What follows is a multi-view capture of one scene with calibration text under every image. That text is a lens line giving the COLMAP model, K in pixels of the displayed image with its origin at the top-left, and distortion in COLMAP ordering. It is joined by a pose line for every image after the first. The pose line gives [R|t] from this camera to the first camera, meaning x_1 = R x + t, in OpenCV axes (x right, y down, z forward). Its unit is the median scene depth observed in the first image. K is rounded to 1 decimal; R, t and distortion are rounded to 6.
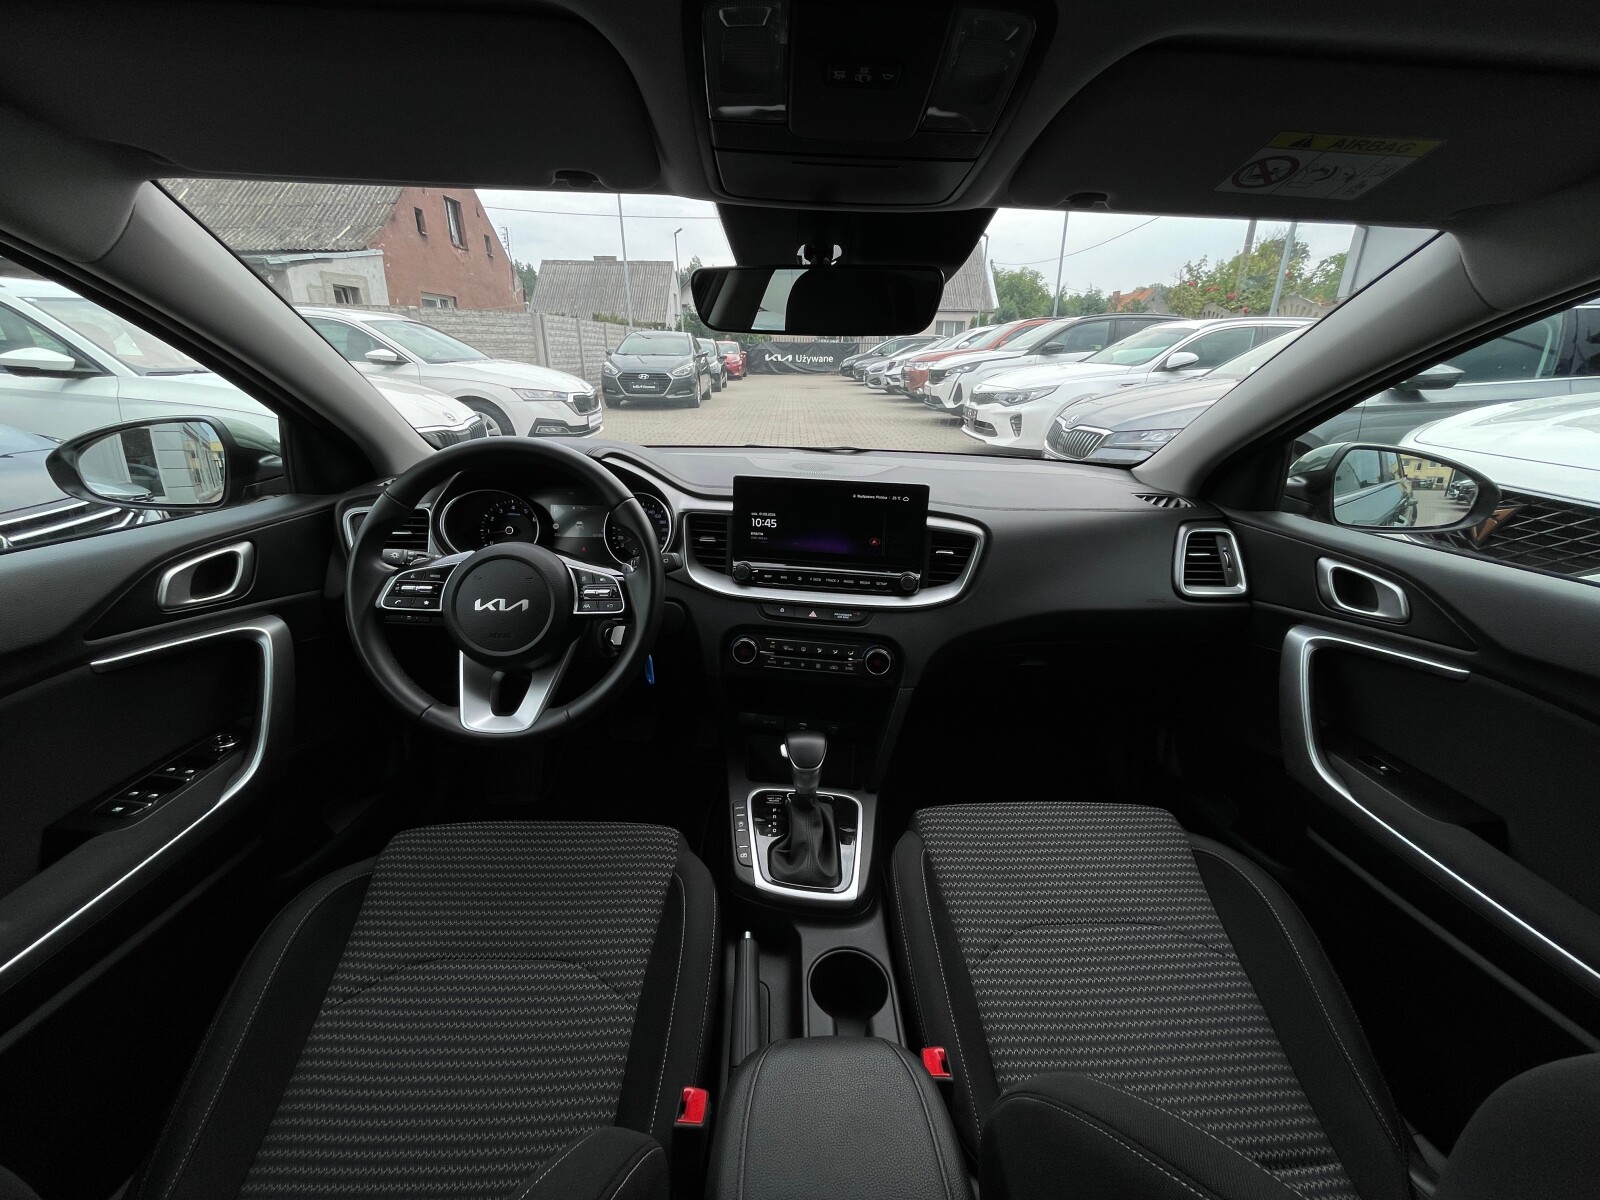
lens RADIAL K [[644.0, 0, 798.2], [0, 644.0, 601.0], [0, 0, 1]] dist [0.009518, -0.007274]
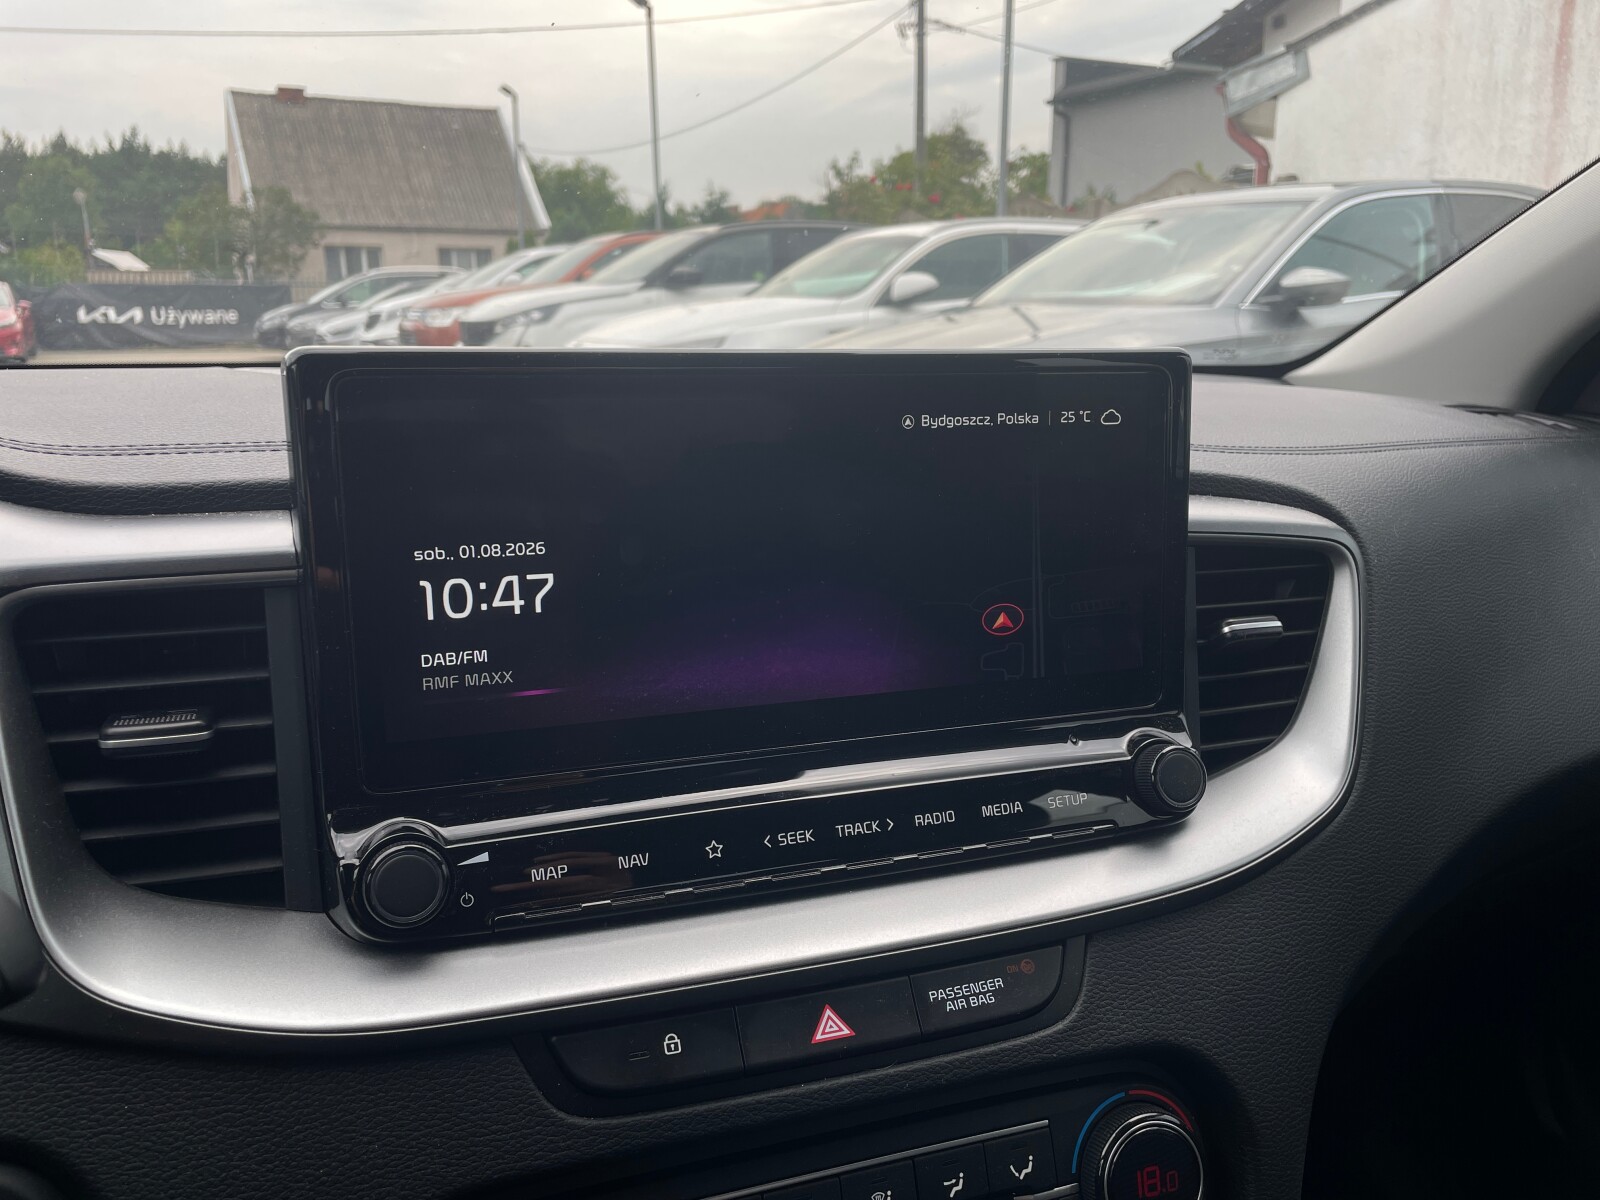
lens RADIAL K [[1215.6, 0, 787.7], [0, 1215.6, 601.7], [0, 0, 1]] dist [0.073137, -0.107976]
pose [[0.892362, -0.119121, 0.435317, -0.125764], [0.176057, 0.980003, -0.092731, -0.067917], [-0.415566, 0.159390, 0.895489, 0.616477]]
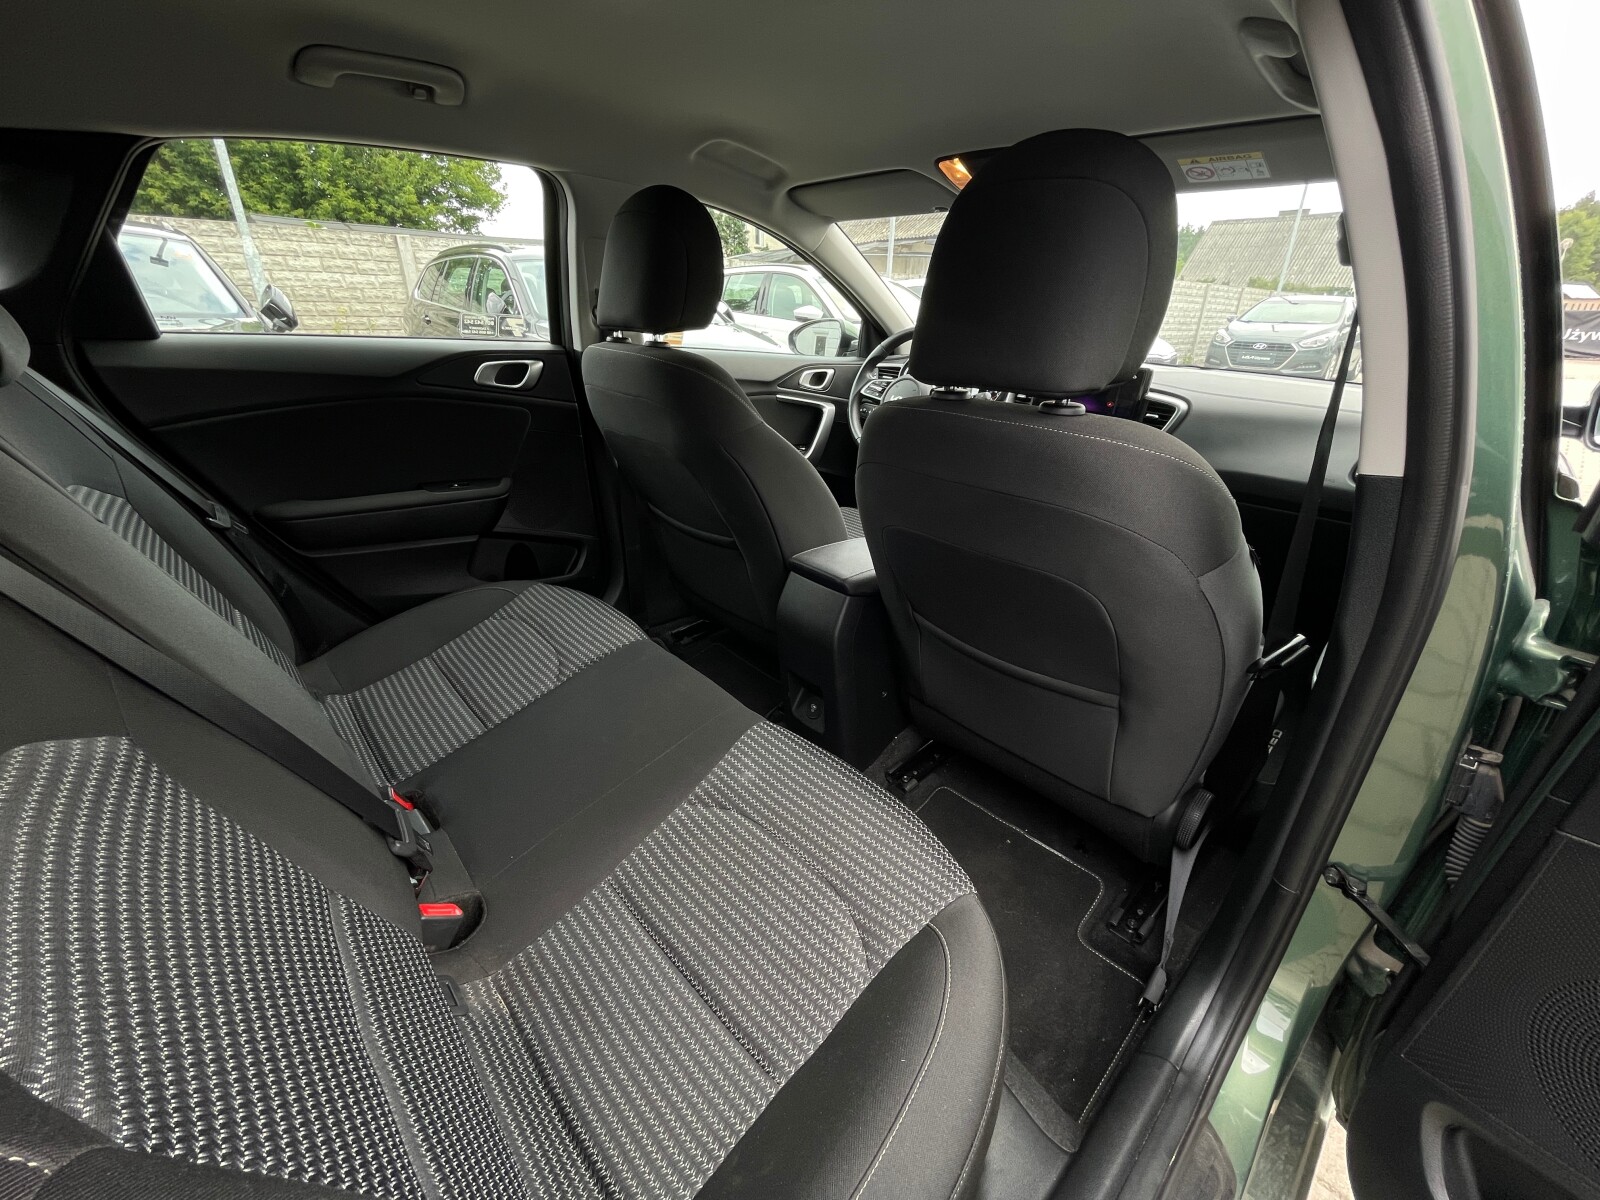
lens RADIAL K [[644.0, 0, 798.2], [0, 644.0, 601.0], [0, 0, 1]] dist [0.009518, -0.007274]
pose [[0.651320, 0.316239, -0.689765, 0.824591], [-0.289097, 0.943875, 0.159758, 0.312090], [0.701574, 0.095355, 0.706188, -0.584298]]
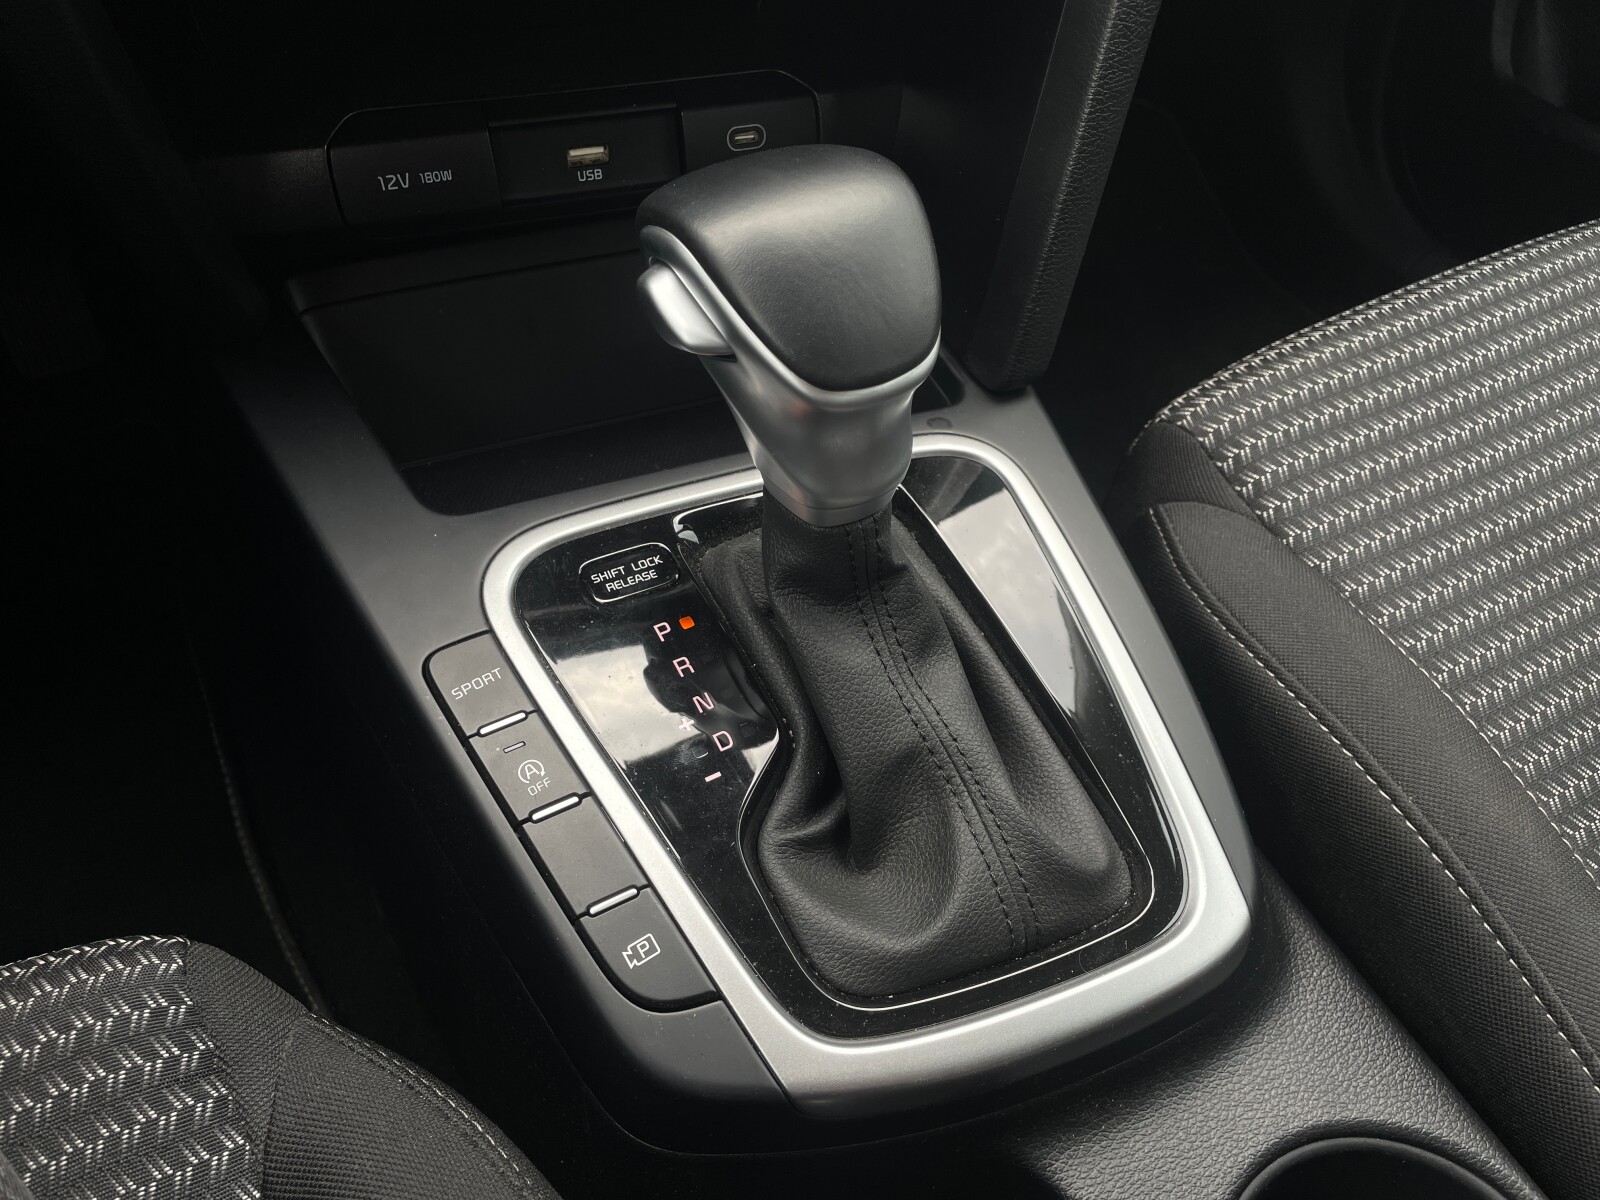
lens RADIAL K [[1197.9, 0, 800.0], [0, 1197.9, 600.0], [0, 0, 1]] dist [0.065519, -0.104614]
pose [[0.885717, -0.331901, 0.324572, -0.102855], [0.127253, 0.845973, 0.517819, 0.128445], [-0.446444, -0.417338, 0.791528, 0.648434]]
